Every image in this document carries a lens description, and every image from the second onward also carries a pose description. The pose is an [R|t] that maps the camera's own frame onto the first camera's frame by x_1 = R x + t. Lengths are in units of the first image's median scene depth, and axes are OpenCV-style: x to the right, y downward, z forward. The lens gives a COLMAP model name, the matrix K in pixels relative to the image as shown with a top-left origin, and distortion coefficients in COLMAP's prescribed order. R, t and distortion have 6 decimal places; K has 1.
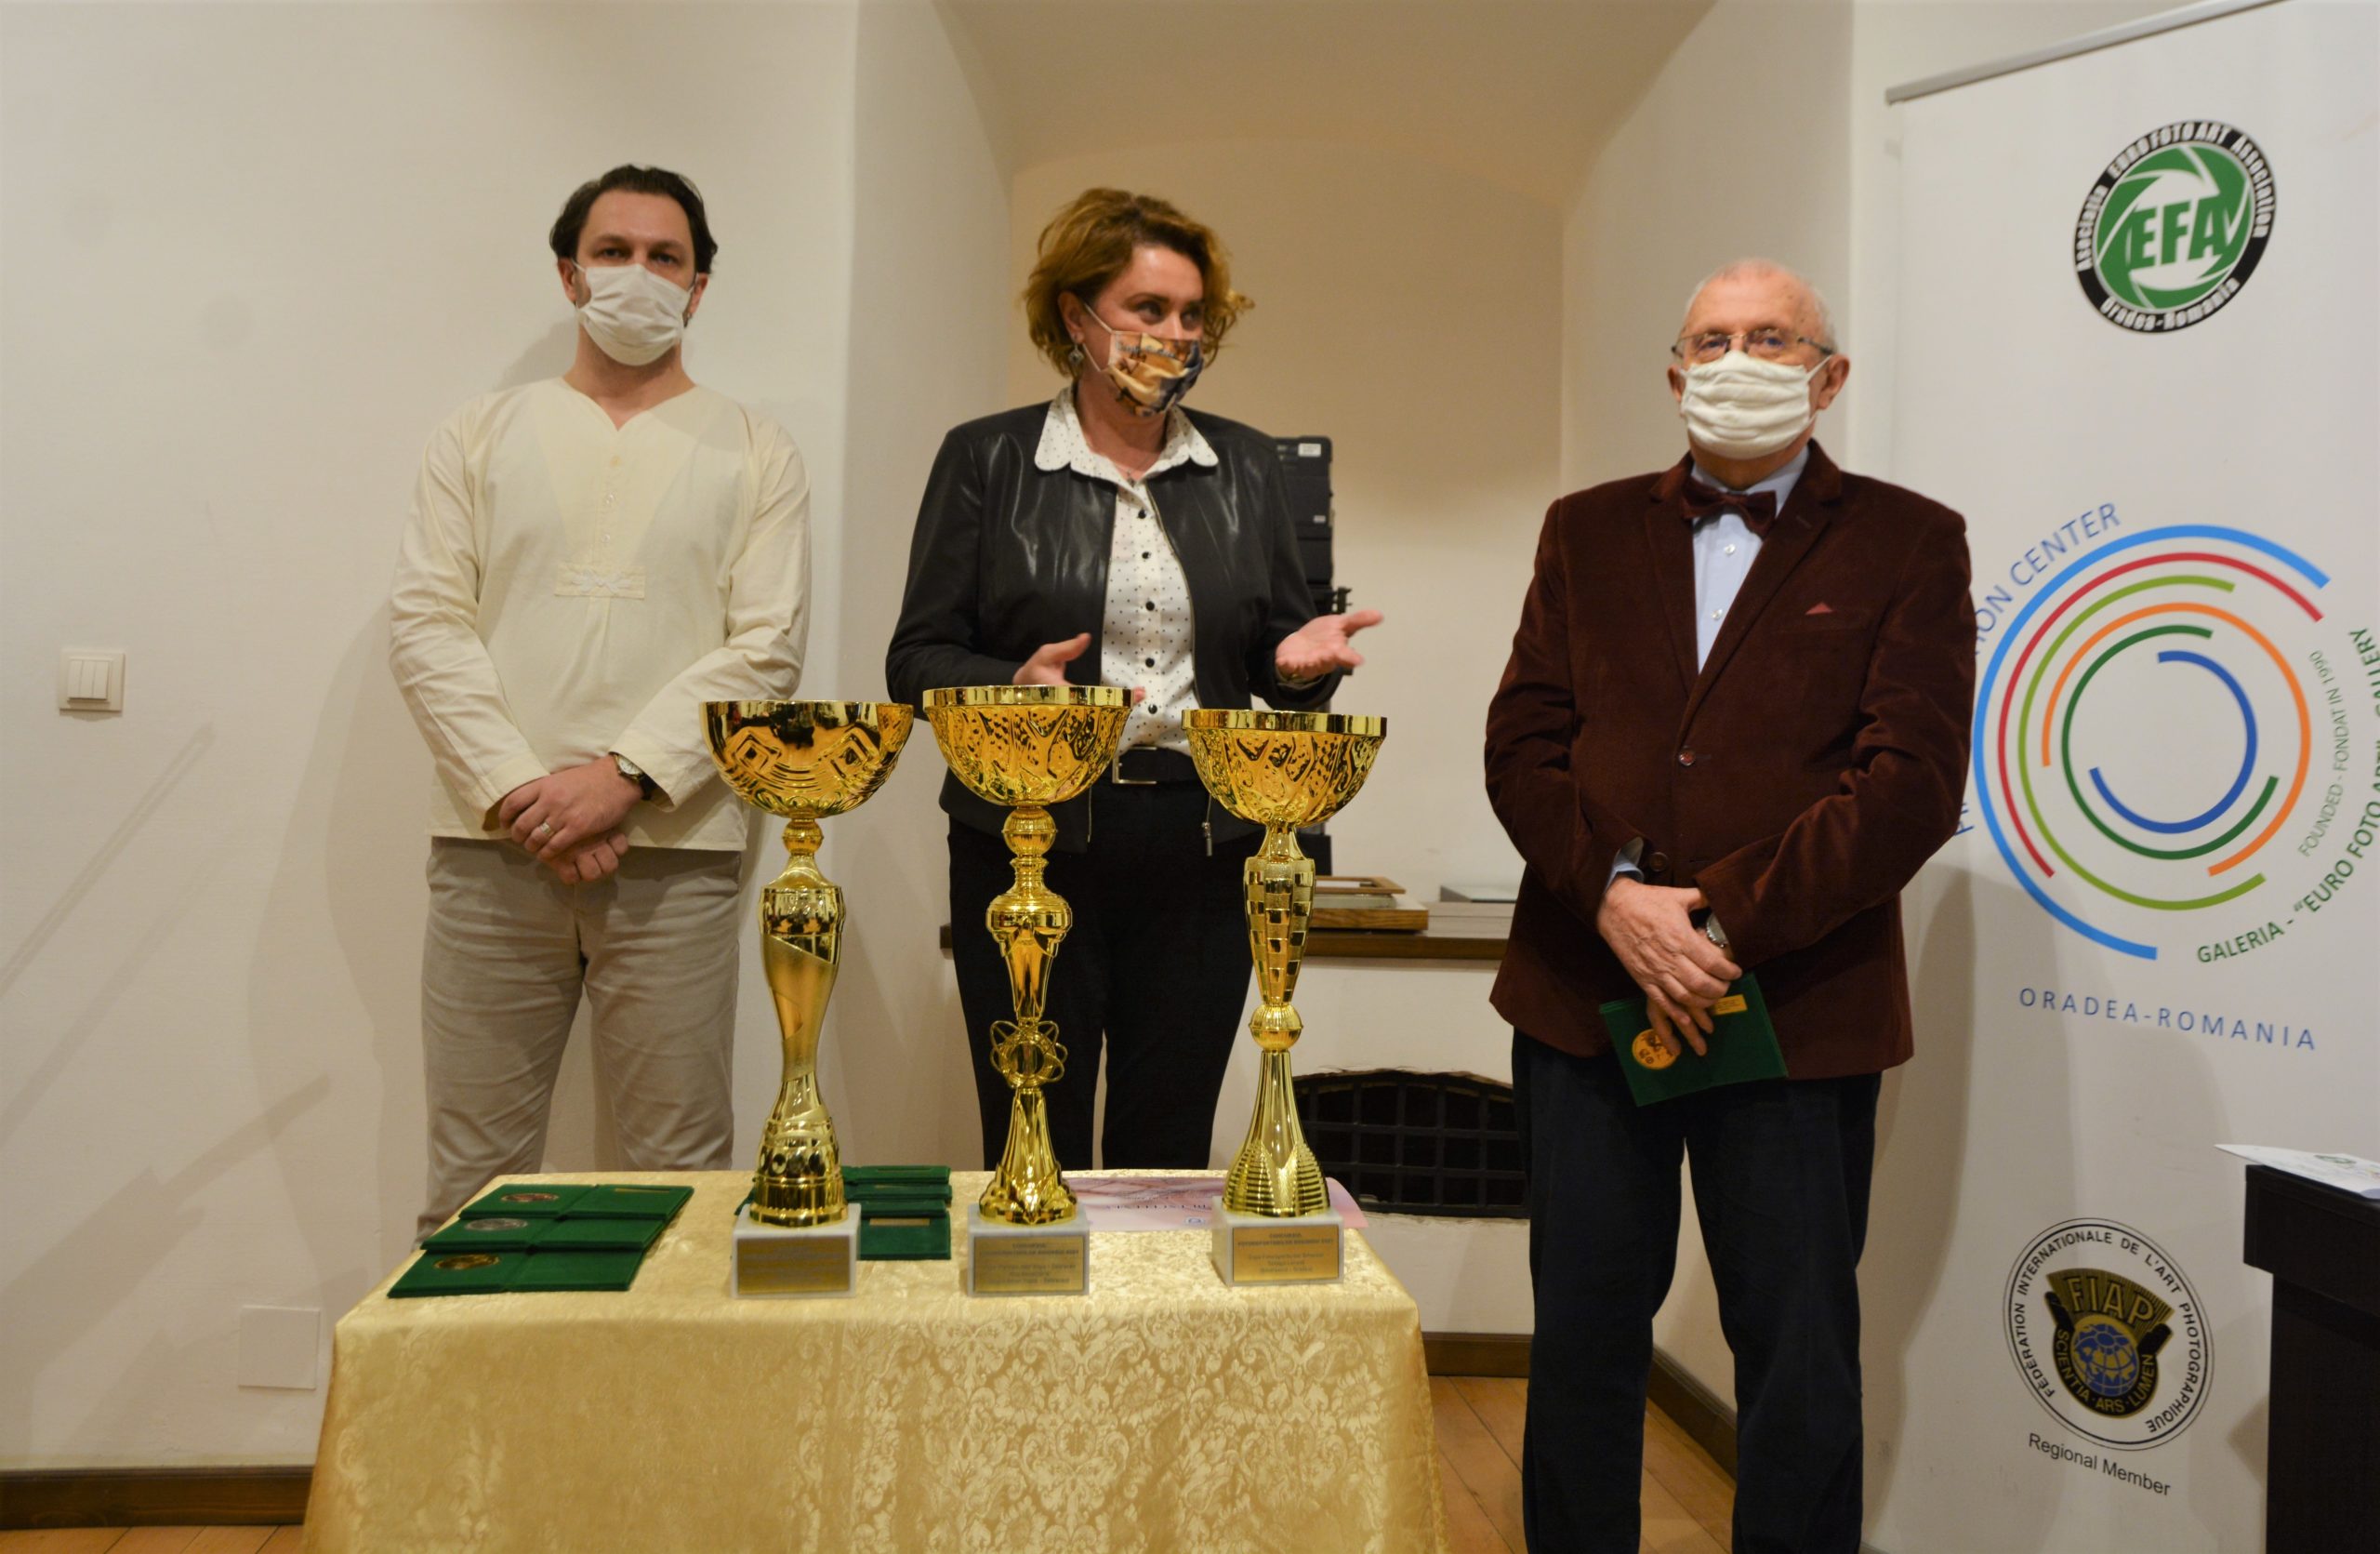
lens RADIAL K [[2012.4, 0, 1171.5], [0, 2012.4, 683.4], [0, 0, 1]] dist [-0.065608, 0.079524]
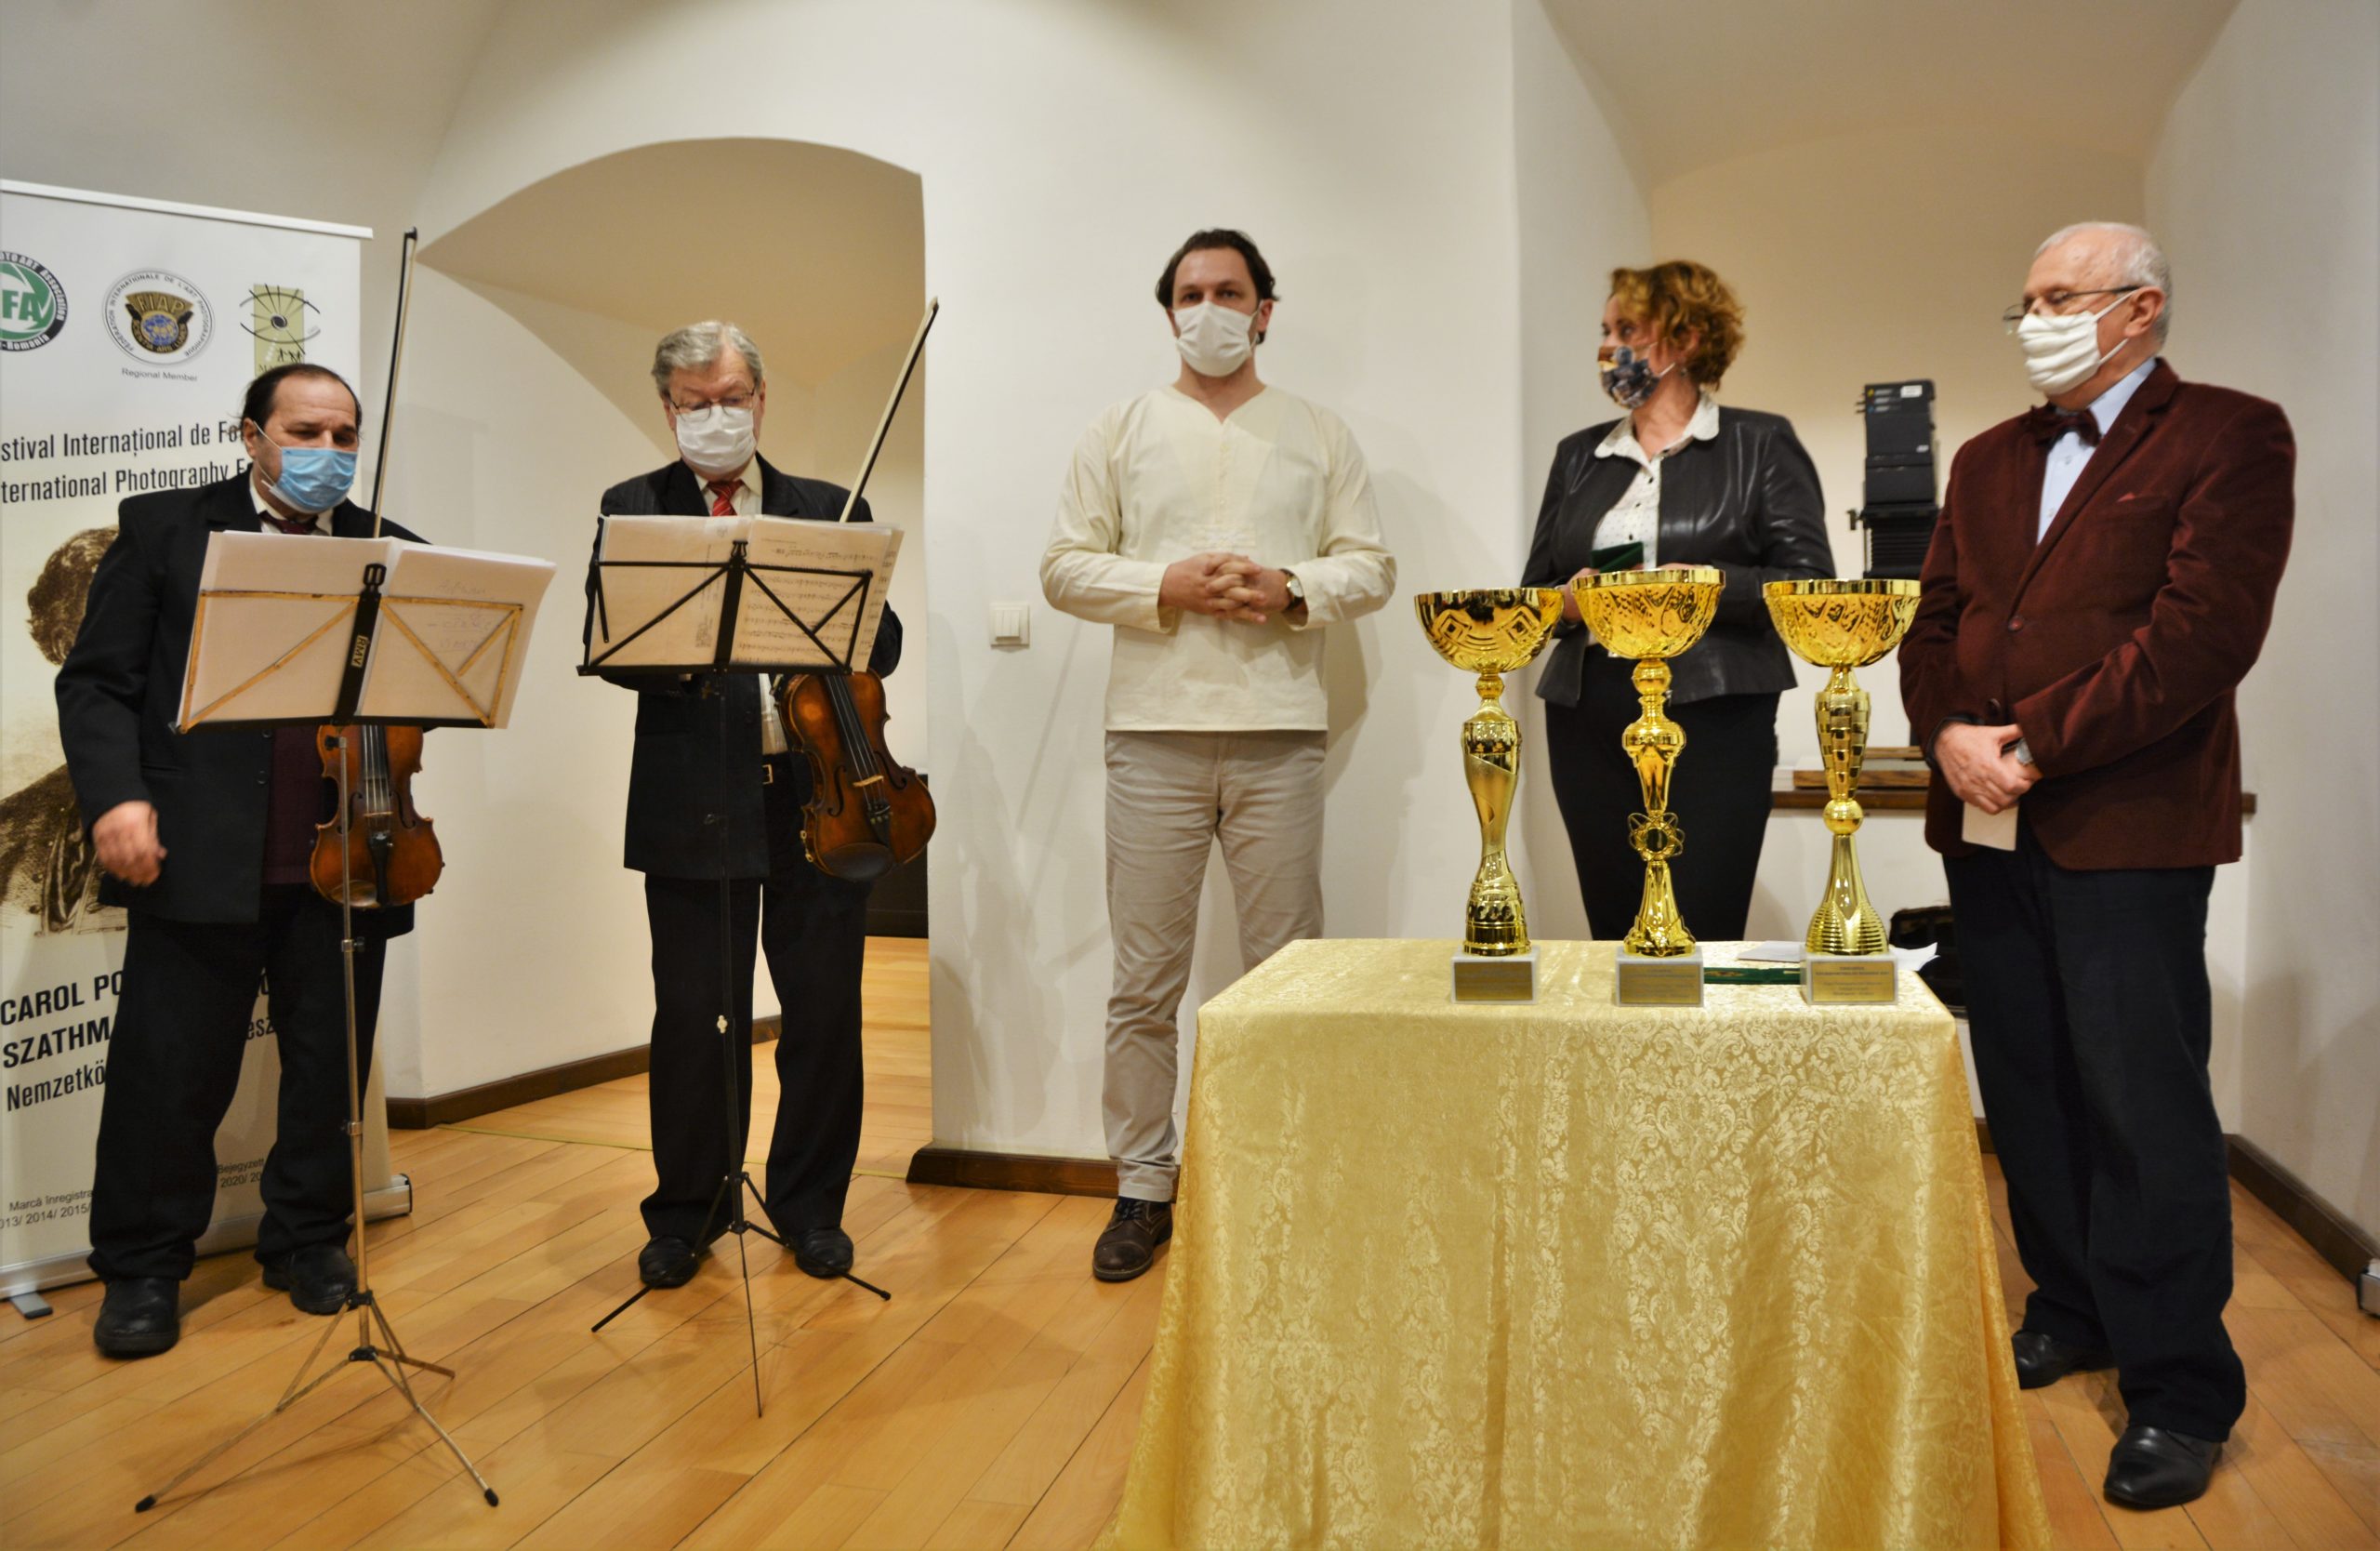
lens RADIAL K [[1705.0, 0, 1231.4], [0, 1705.0, 683.8], [0, 0, 1]] dist [-0.103317, 0.058386]
pose [[0.939372, -0.034552, -0.341155, 0.056882], [0.045708, 0.998649, 0.024716, 0.036979], [0.339840, -0.038811, 0.939682, -0.200853]]
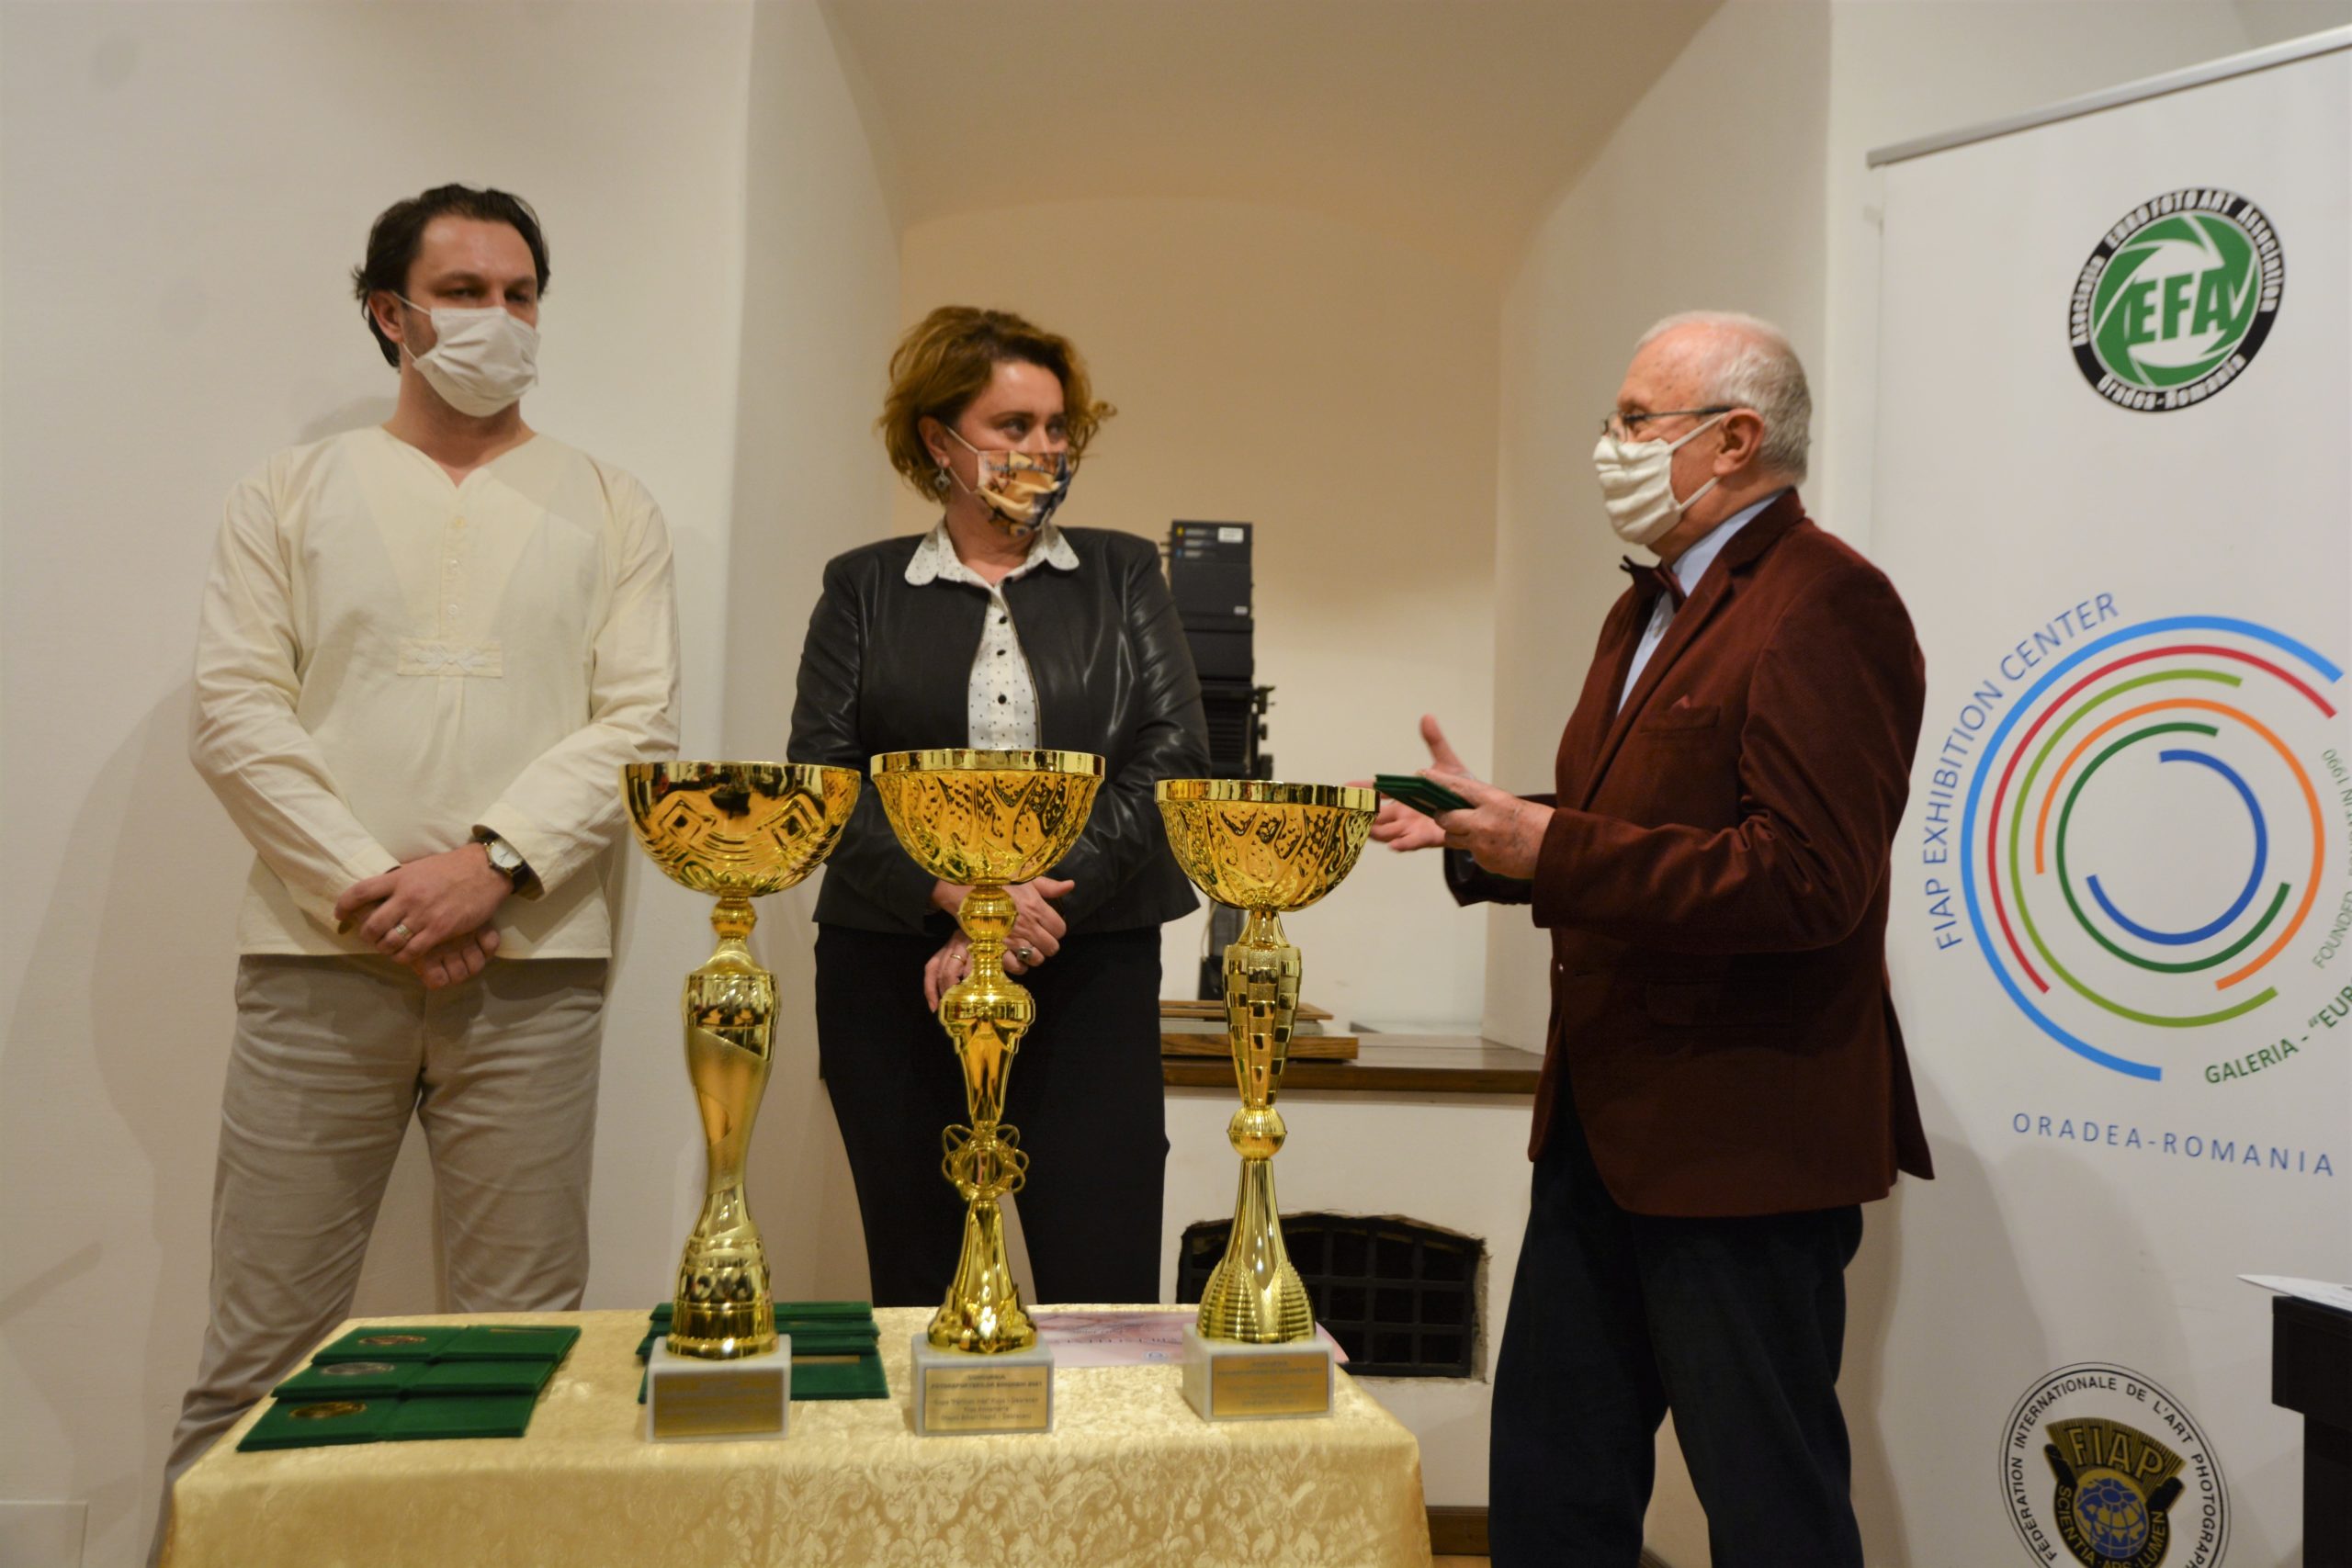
lens RADIAL K [[2199.8, 0, 1208.4], [0, 2199.8, 749.6], [0, 0, 1]] dist [0.009791, 0.000000]
pose [[0.996596, 0.011583, 0.081621, -0.055132], [-0.009184, 0.999517, -0.029704, 0.029213], [-0.081925, 0.028854, 0.996221, 0.007220]]
